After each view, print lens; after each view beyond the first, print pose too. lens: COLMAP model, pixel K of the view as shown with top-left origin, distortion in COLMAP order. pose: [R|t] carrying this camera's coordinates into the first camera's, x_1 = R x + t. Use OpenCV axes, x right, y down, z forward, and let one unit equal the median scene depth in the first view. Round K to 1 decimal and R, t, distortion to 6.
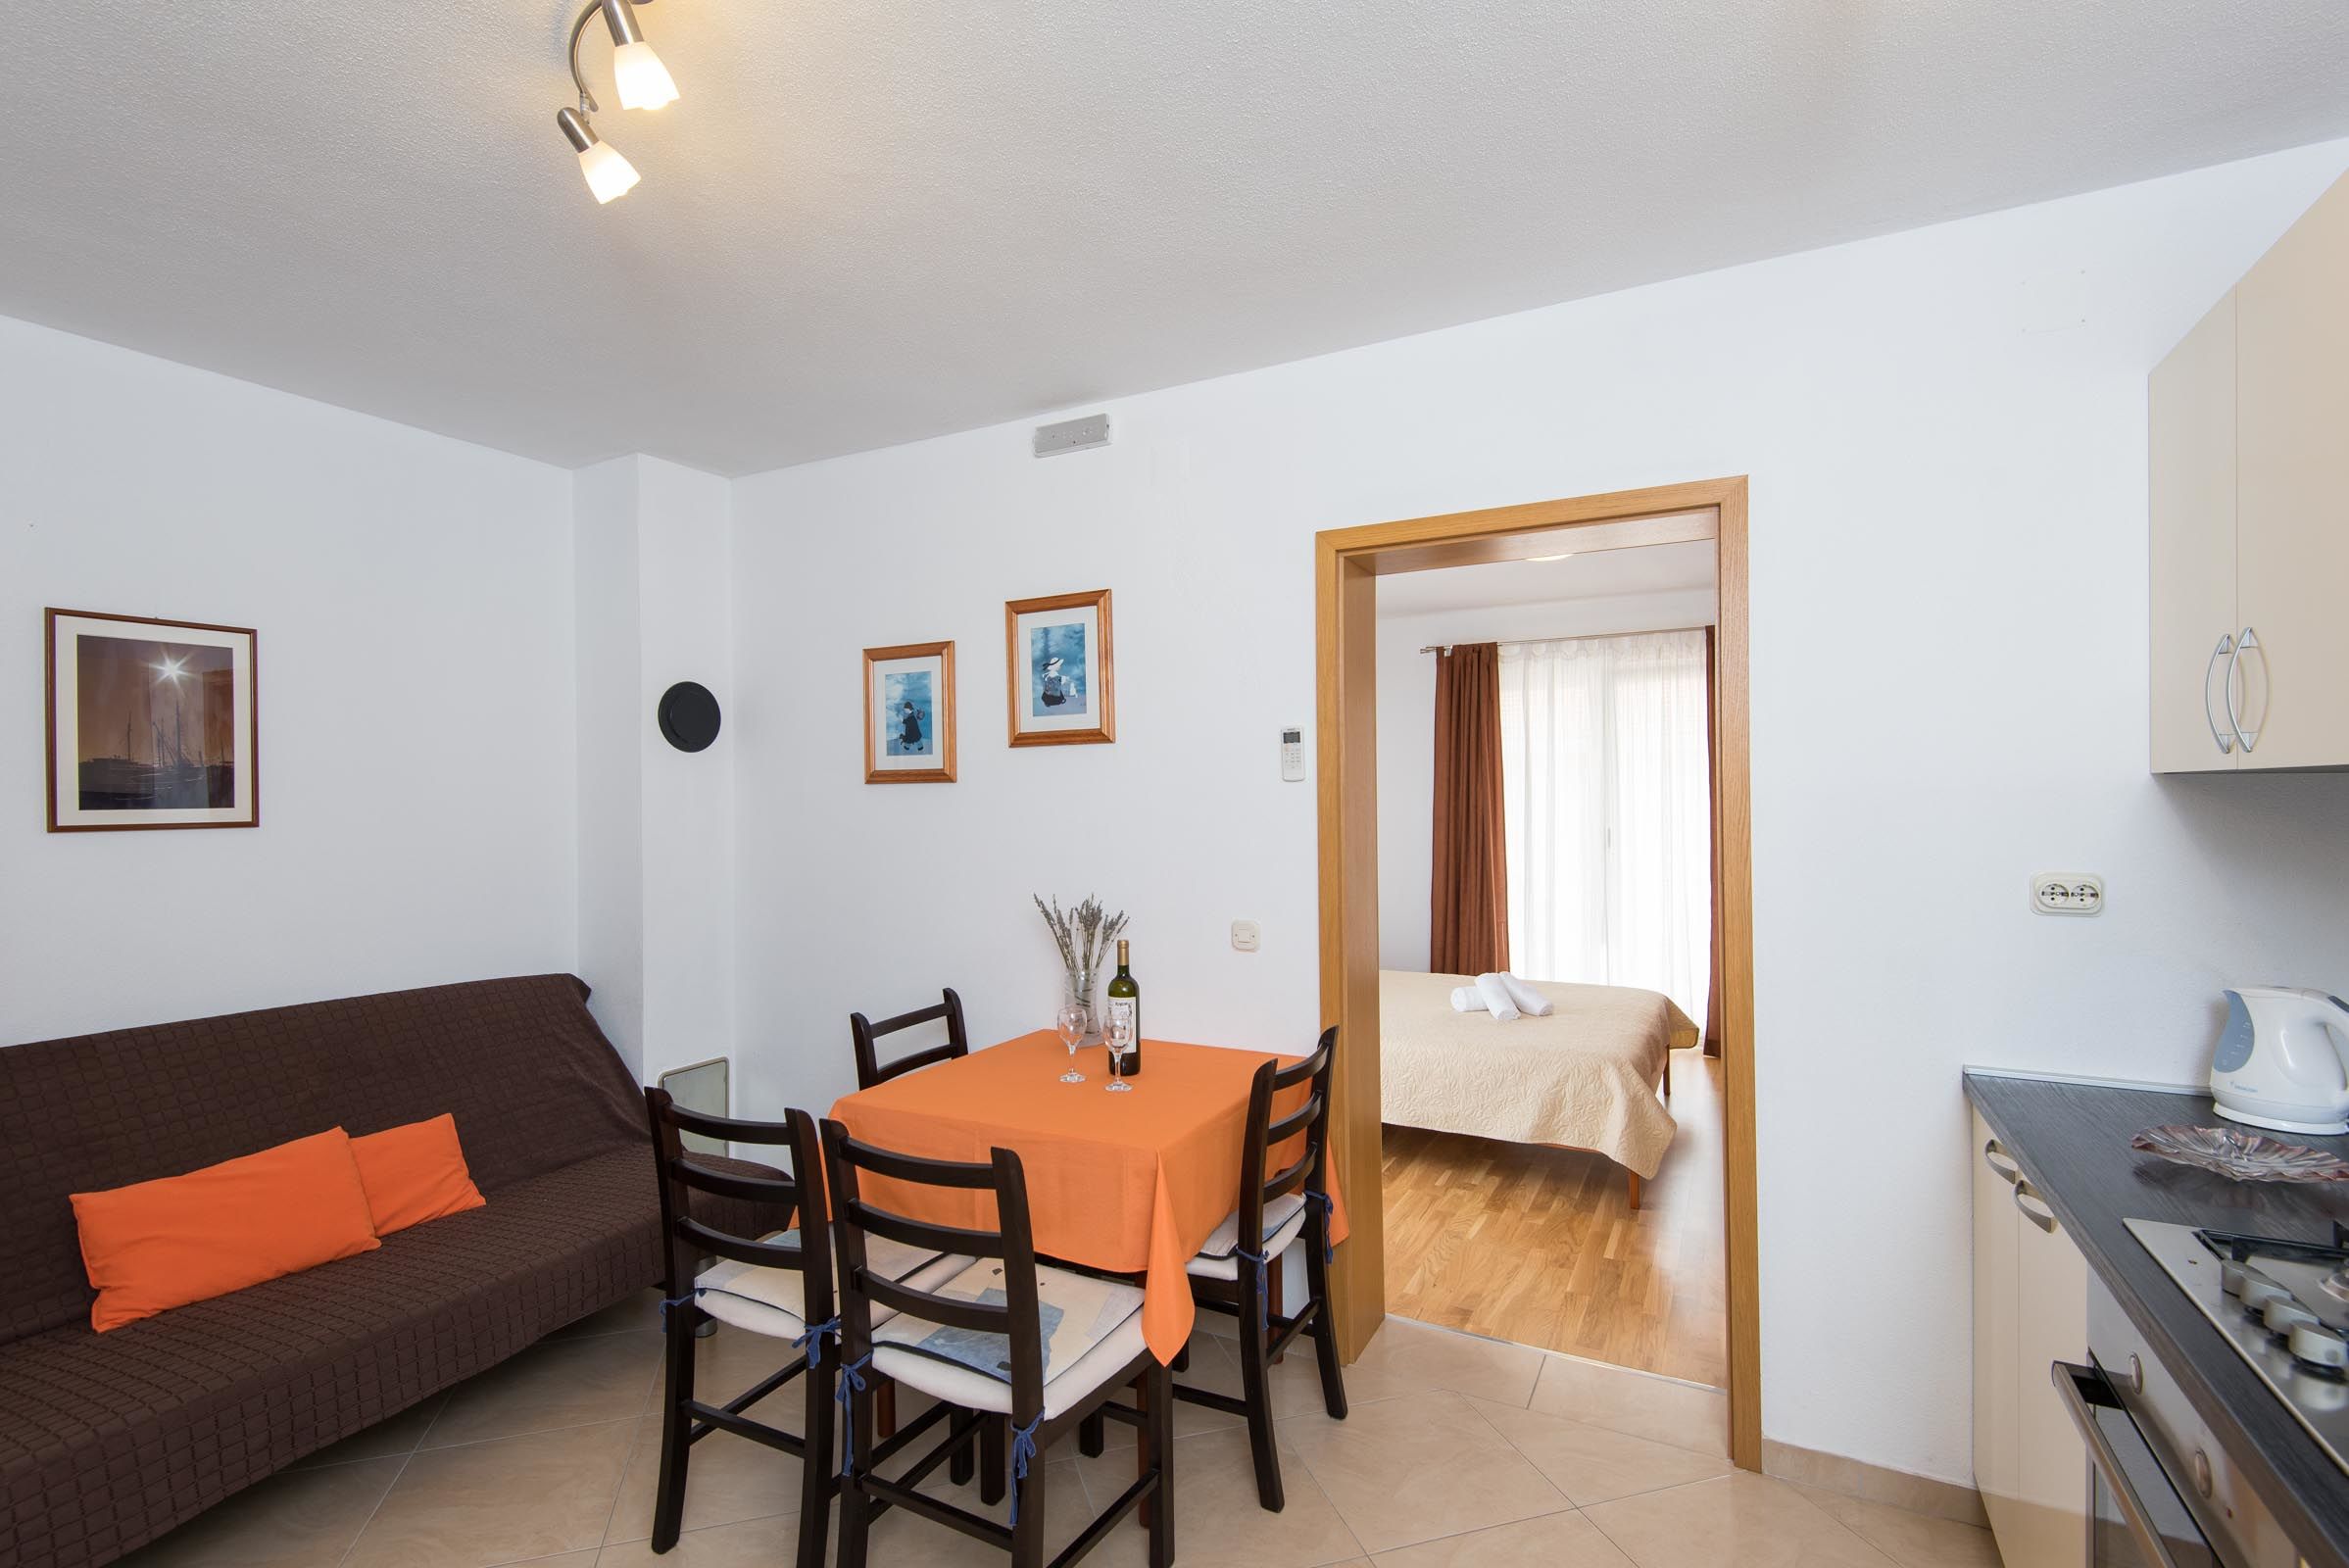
lens RADIAL K [[1088.6, 0, 1174.5], [0, 1088.6, 784.0], [0, 0, 1]] dist [0.034545, -0.017688]
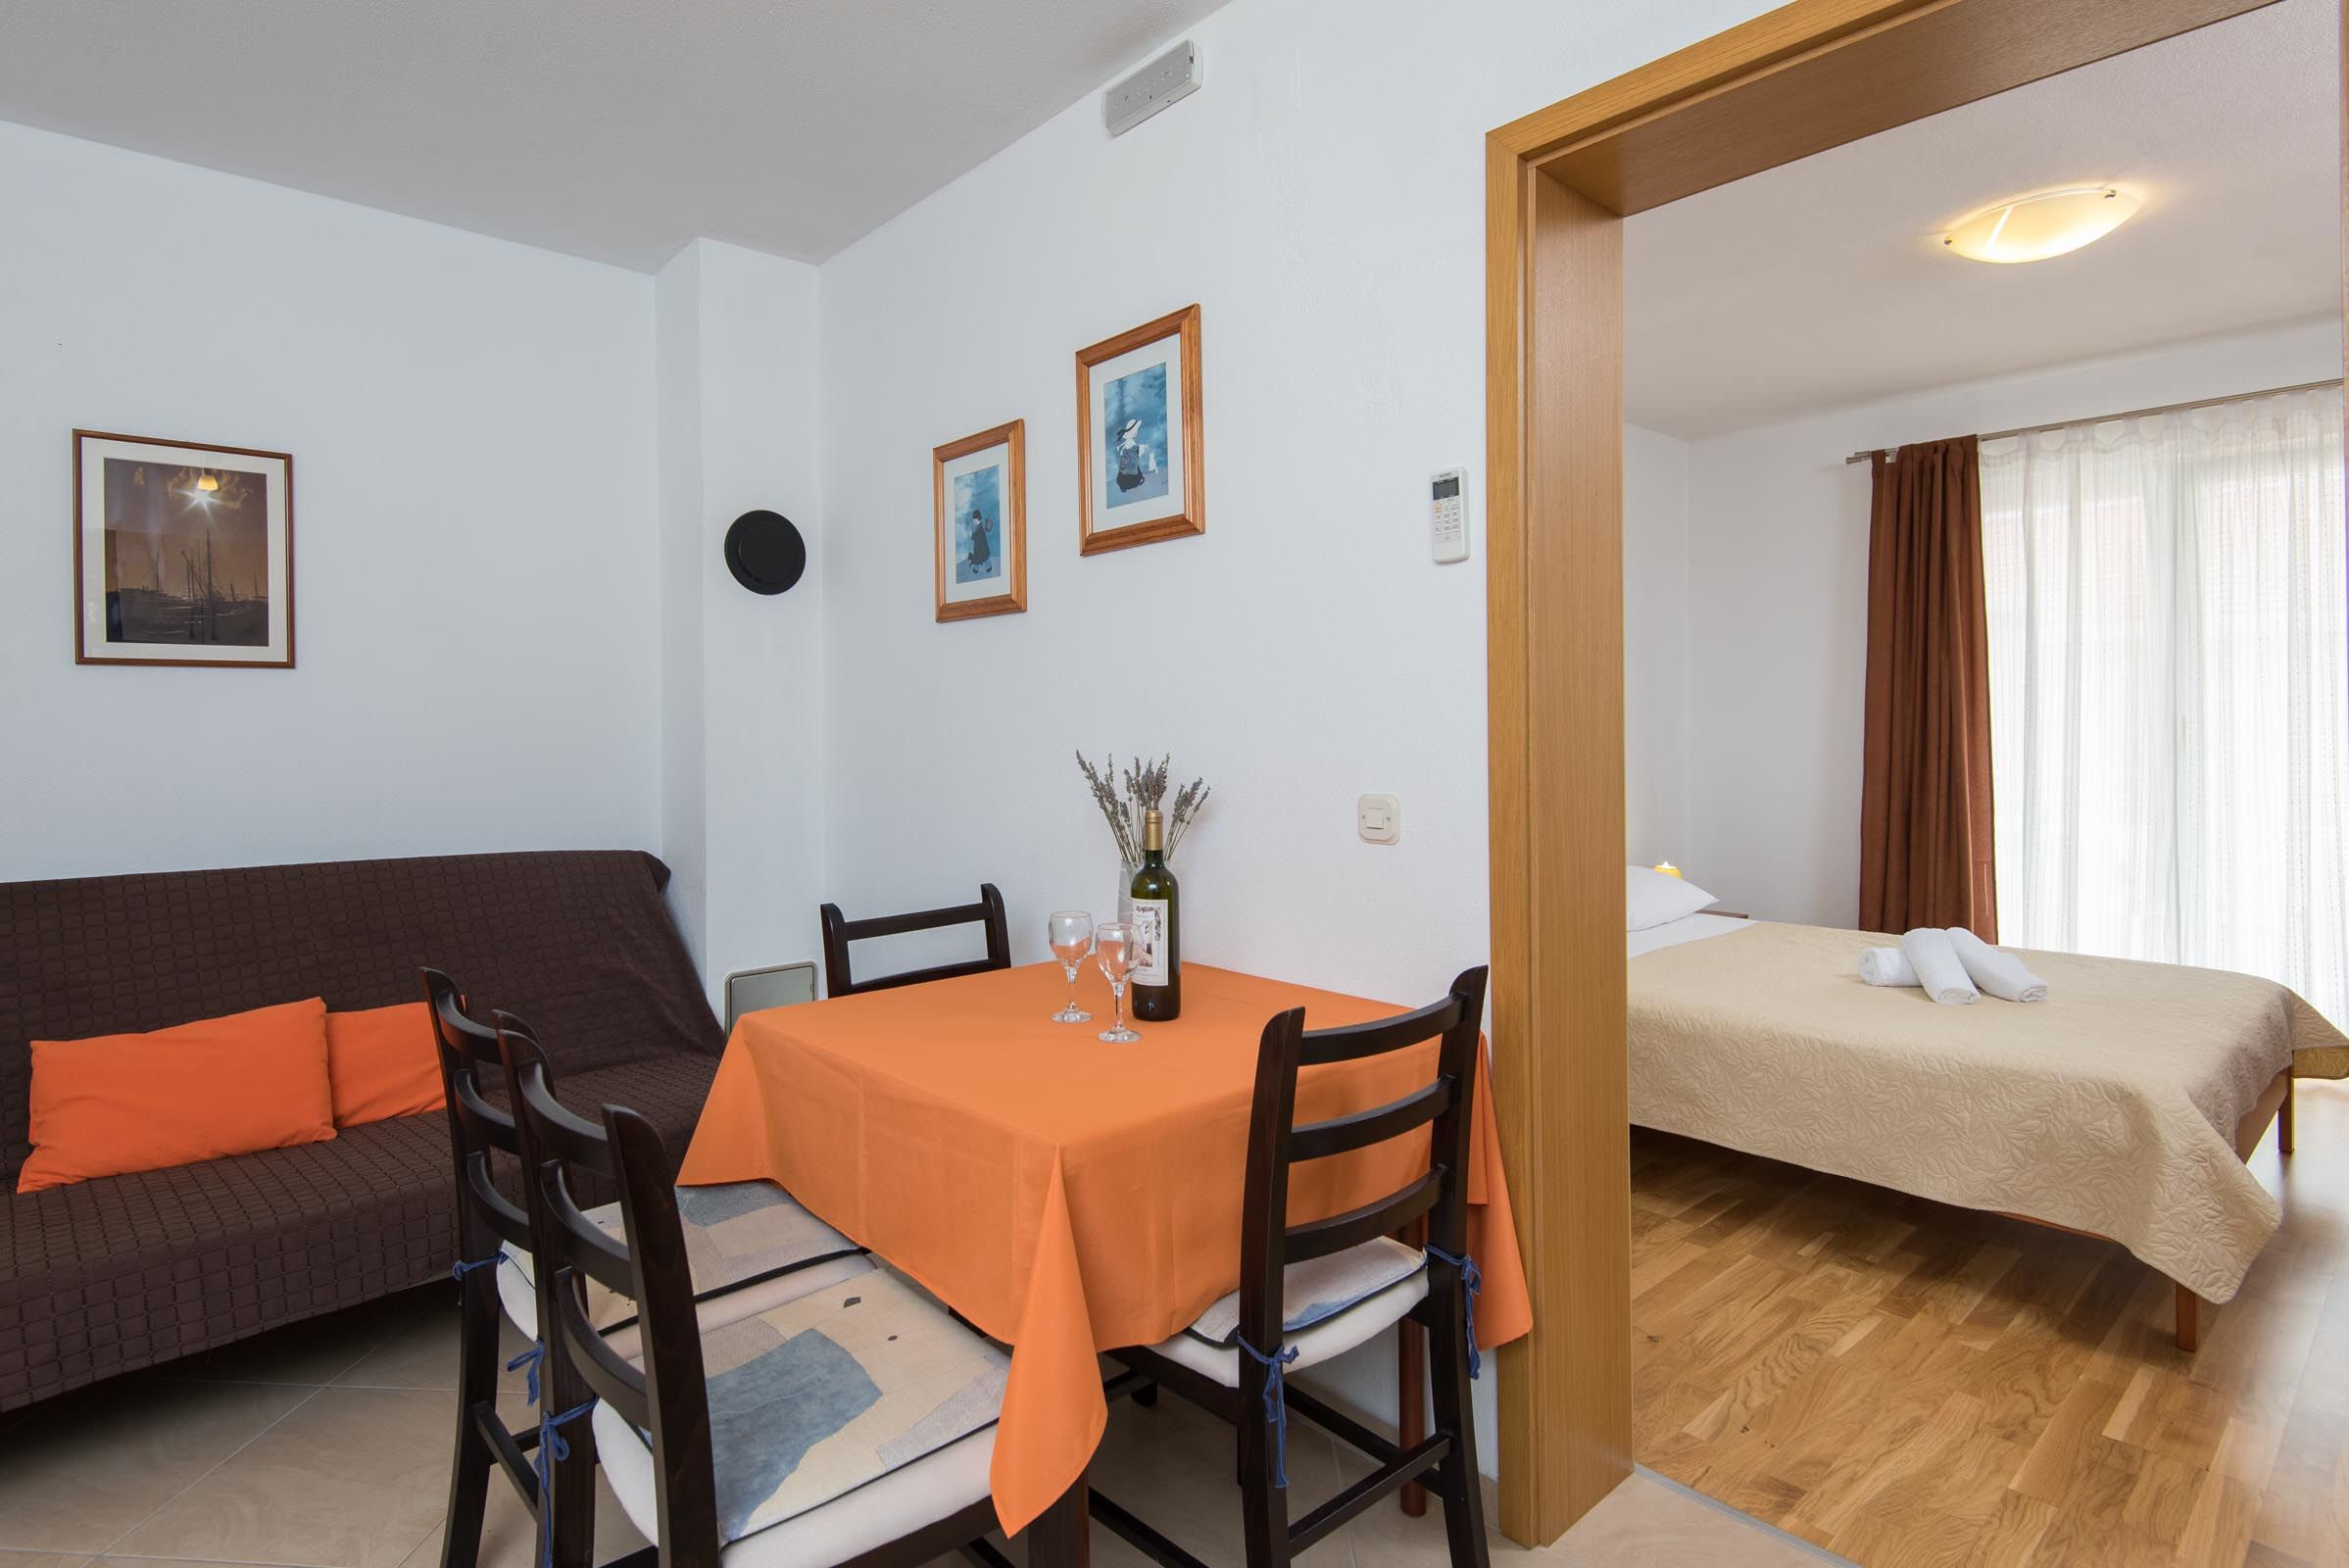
lens RADIAL K [[1194.5, 0, 1114.8], [0, 1194.5, 726.5], [0, 0, 1]] dist [0.031116, -0.023172]
pose [[0.931677, 0.000474, -0.363287, 0.161942], [0.004420, 0.999910, 0.012639, 0.071882], [0.363261, -0.013381, 0.931591, 0.286445]]
